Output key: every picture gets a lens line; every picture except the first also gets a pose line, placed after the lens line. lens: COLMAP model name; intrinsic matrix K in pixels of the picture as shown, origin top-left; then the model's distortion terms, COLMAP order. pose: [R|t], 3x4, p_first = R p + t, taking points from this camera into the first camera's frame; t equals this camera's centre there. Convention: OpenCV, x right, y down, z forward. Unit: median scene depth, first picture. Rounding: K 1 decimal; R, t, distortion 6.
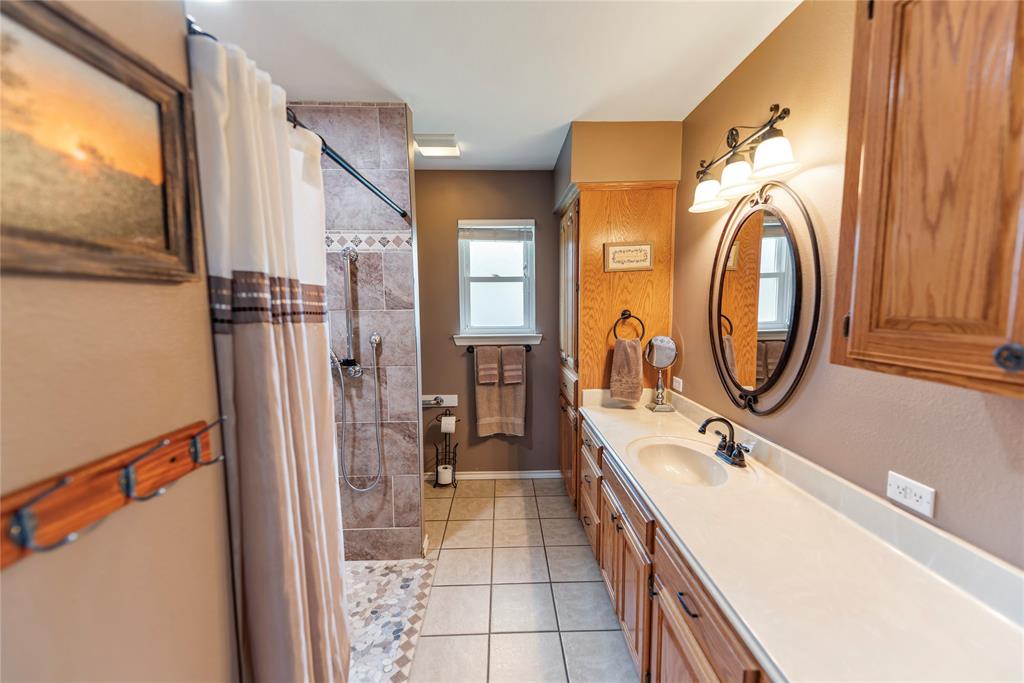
lens RADIAL K [[406.9, 0, 508.1], [0, 406.9, 339.8], [0, 0, 1]] dist [0.011877, -0.005429]
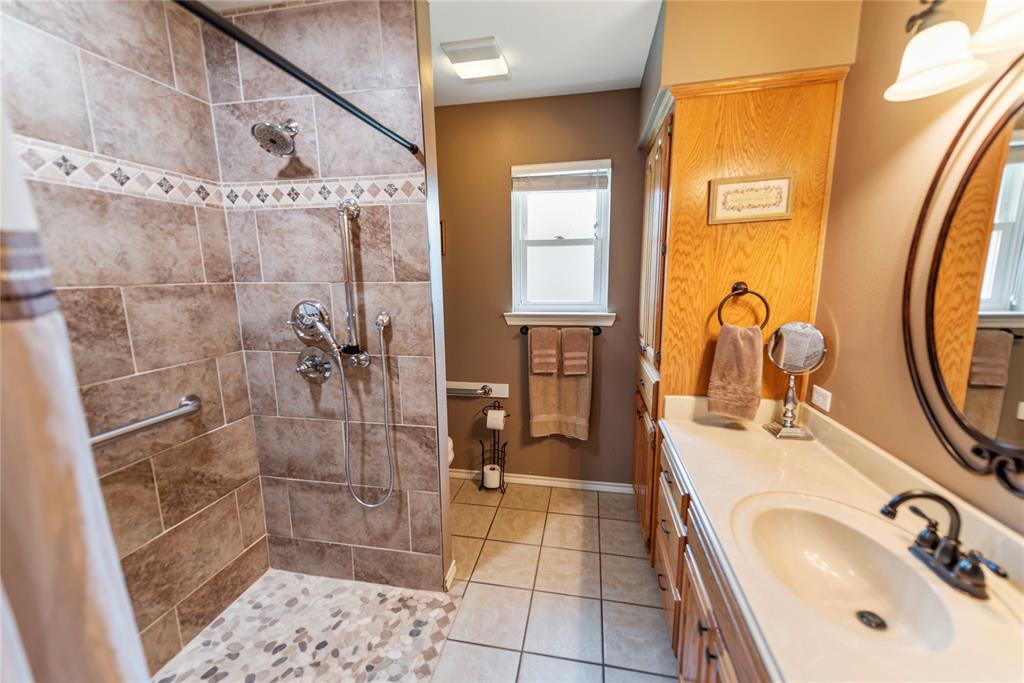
lens RADIAL K [[406.9, 0, 508.1], [0, 406.9, 339.8], [0, 0, 1]] dist [0.011877, -0.005429]
pose [[0.976747, 0.032402, -0.211933, 0.066958], [-0.016405, 0.996911, 0.076808, -0.025754], [0.213767, -0.071545, 0.974261, 0.275388]]
